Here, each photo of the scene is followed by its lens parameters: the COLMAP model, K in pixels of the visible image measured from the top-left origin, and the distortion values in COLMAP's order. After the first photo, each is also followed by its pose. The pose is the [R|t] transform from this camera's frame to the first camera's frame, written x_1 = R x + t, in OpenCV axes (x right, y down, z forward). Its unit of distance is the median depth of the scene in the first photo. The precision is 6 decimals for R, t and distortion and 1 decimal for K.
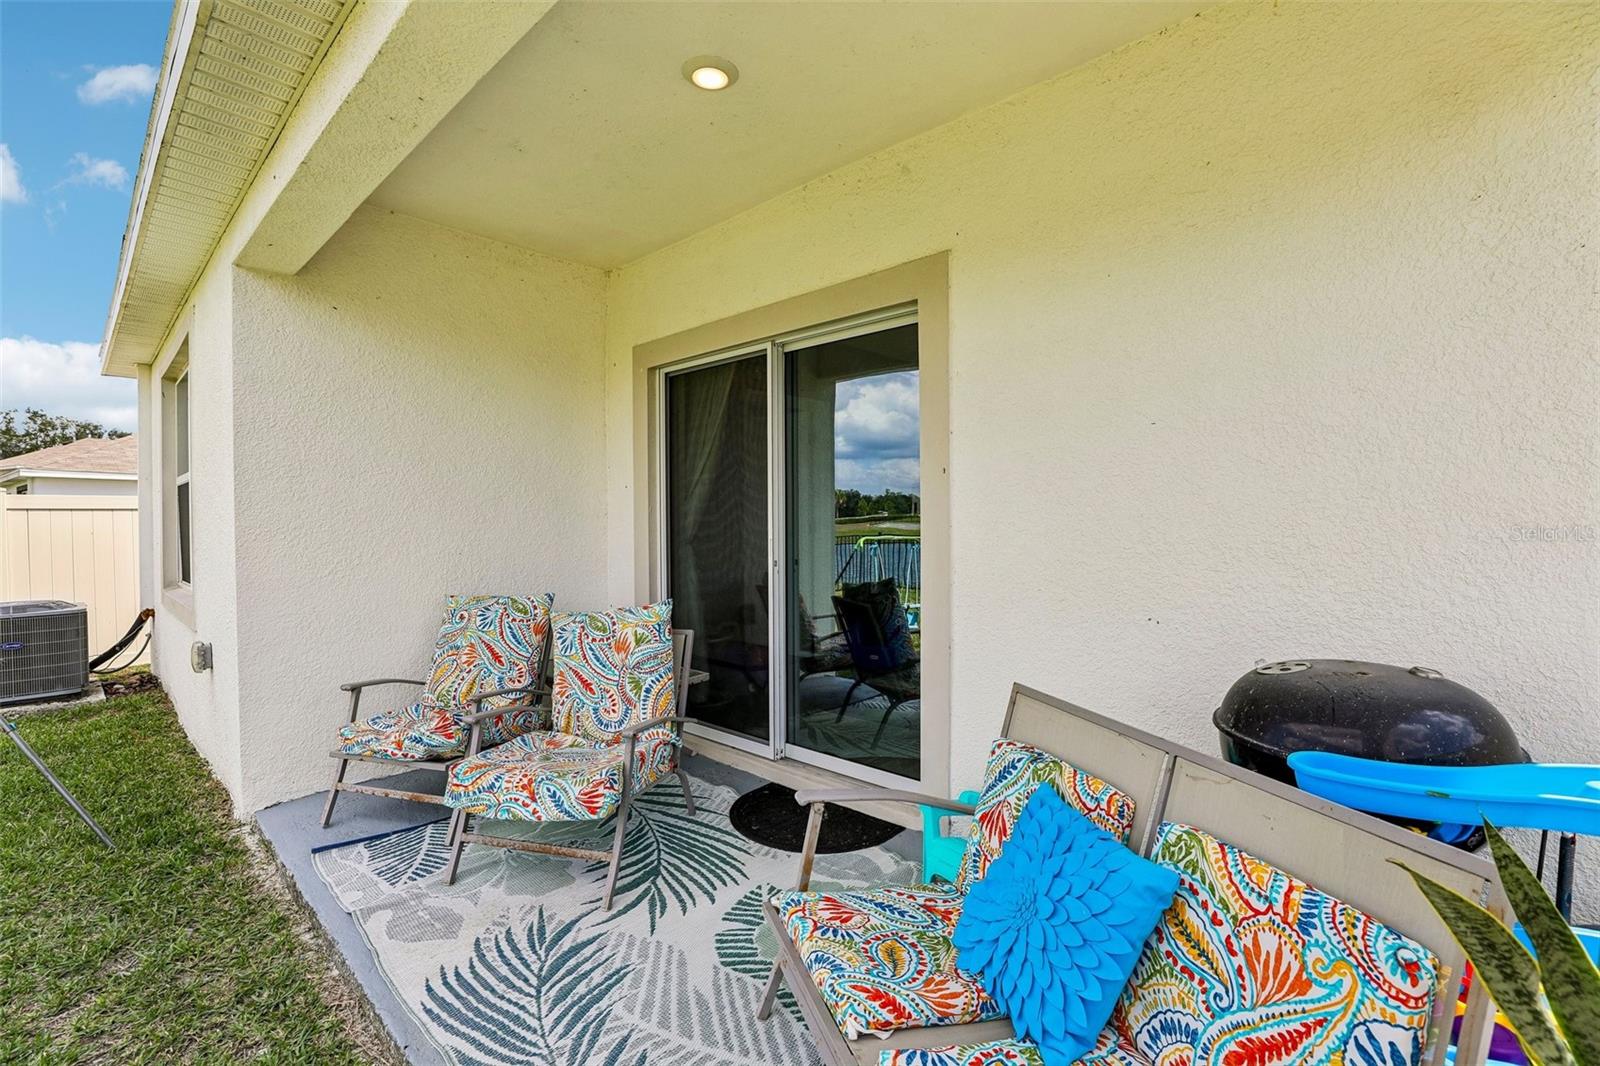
lens RADIAL K [[733.4, 0, 799.9], [0, 733.4, 529.5], [0, 0, 1]] dist [-0.041533, 0.013705]
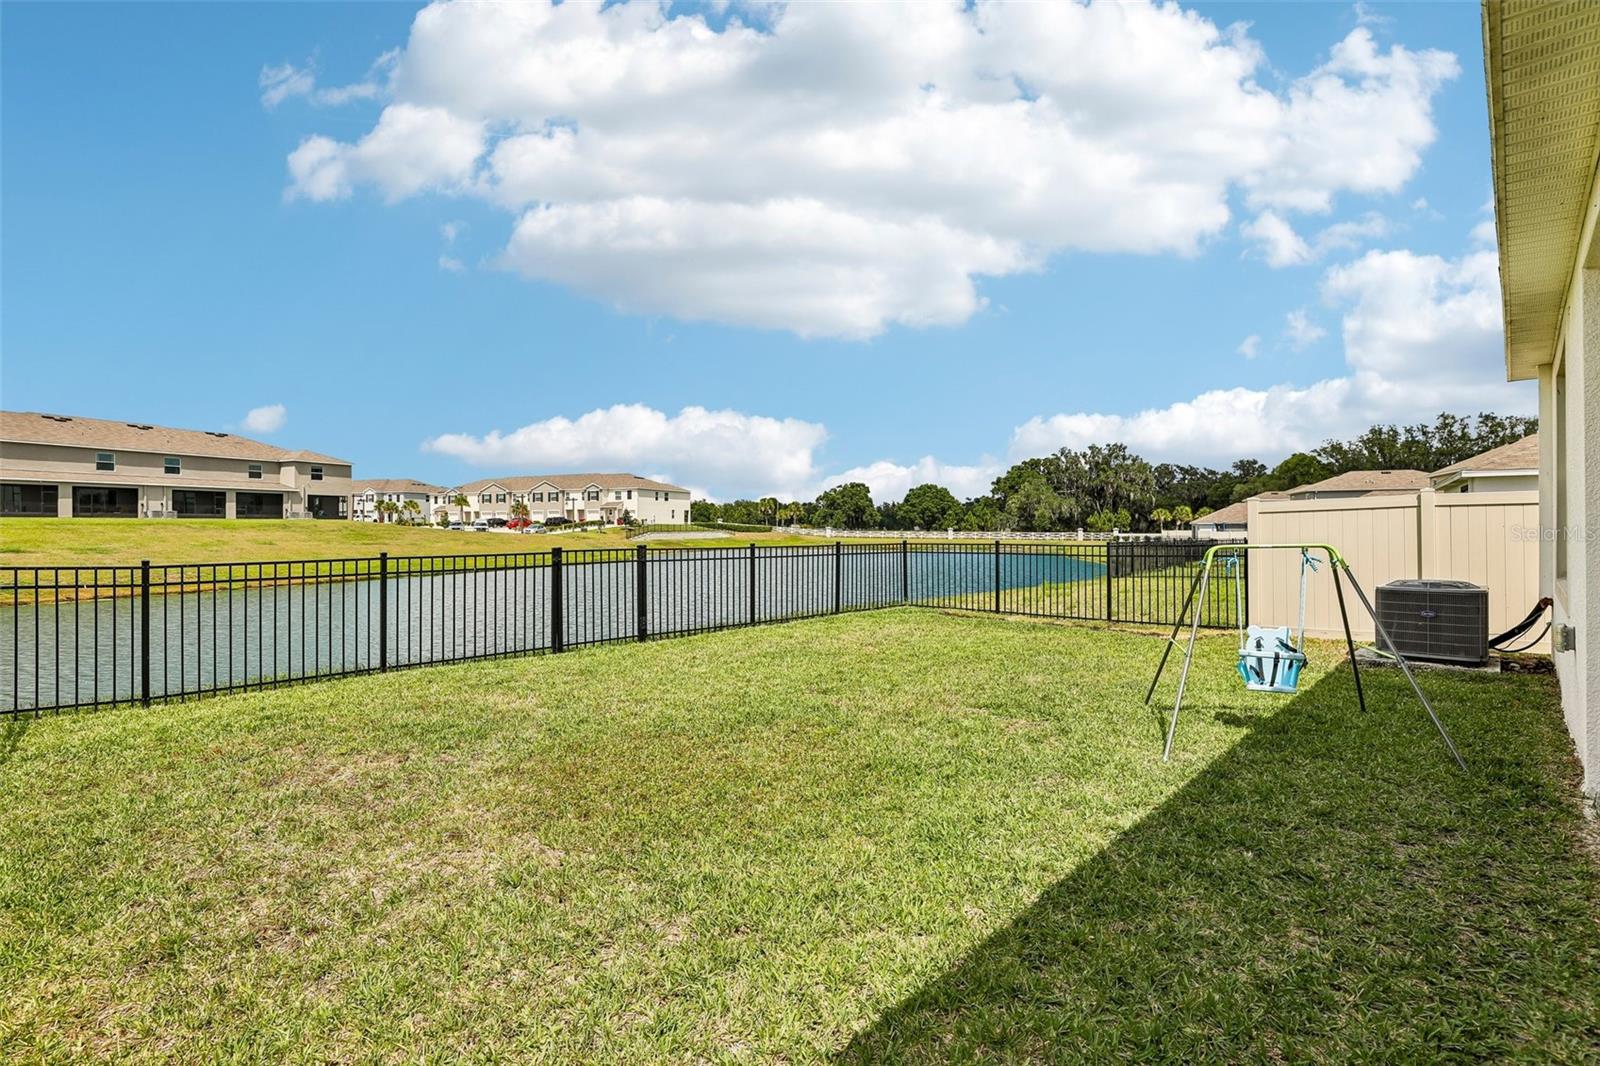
lens RADIAL K [[733.4, 0, 799.9], [0, 733.4, 529.5], [0, 0, 1]] dist [-0.041533, 0.013705]
pose [[-0.018730, 0.010087, -0.999774, 0.158109], [-0.005853, 0.999931, 0.010199, 0.007450], [0.999807, 0.006043, -0.018670, -0.078469]]
